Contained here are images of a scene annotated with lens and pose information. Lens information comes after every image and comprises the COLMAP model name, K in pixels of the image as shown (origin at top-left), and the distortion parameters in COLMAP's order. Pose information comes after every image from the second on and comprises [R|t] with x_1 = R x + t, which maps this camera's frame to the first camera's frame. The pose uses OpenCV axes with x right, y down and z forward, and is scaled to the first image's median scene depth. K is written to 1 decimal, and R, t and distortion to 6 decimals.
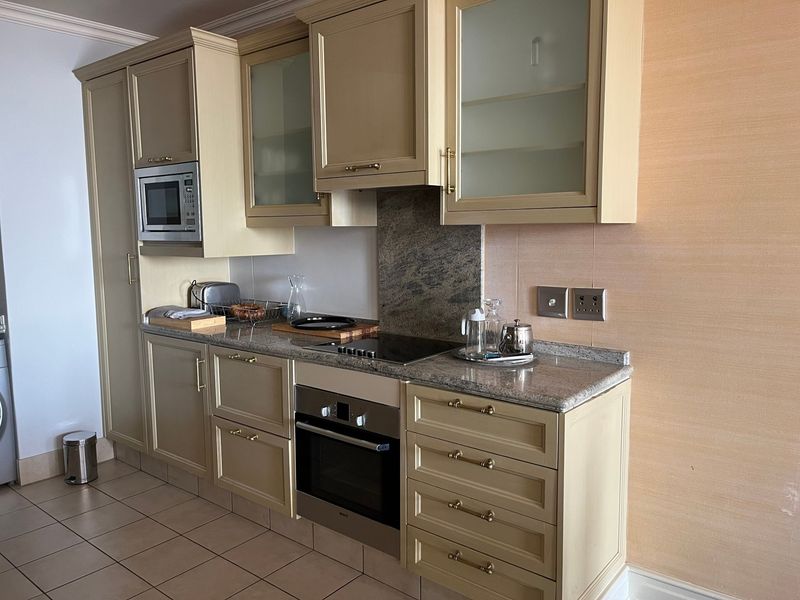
lens RADIAL K [[609.3, 0, 404.8], [0, 609.3, 283.6], [0, 0, 1]] dist [0.055269, -0.074291]
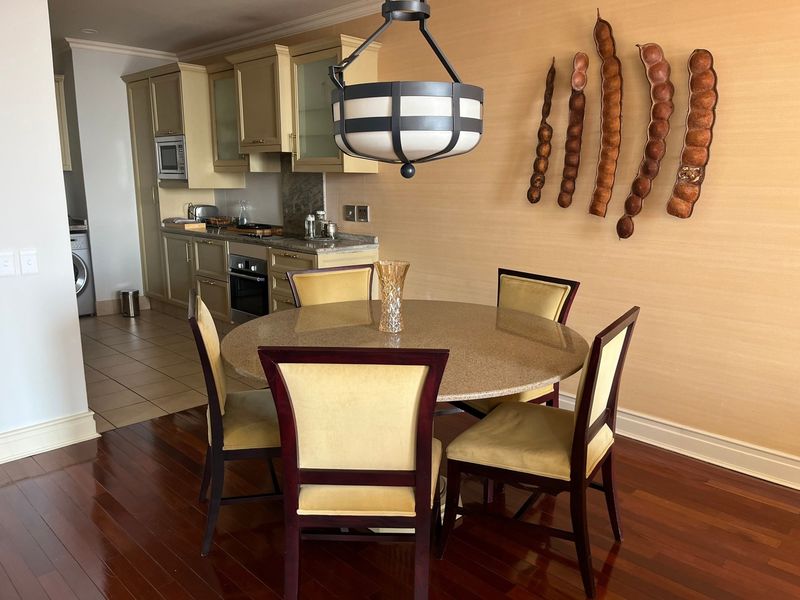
lens RADIAL K [[609.3, 0, 402.2], [0, 609.3, 295.3], [0, 0, 1]] dist [0.055269, -0.074291]
pose [[0.994787, 0.034611, -0.095916, 0.495327], [-0.024897, 0.994607, 0.100684, 0.075493], [0.098884, -0.097771, 0.990284, -0.788154]]
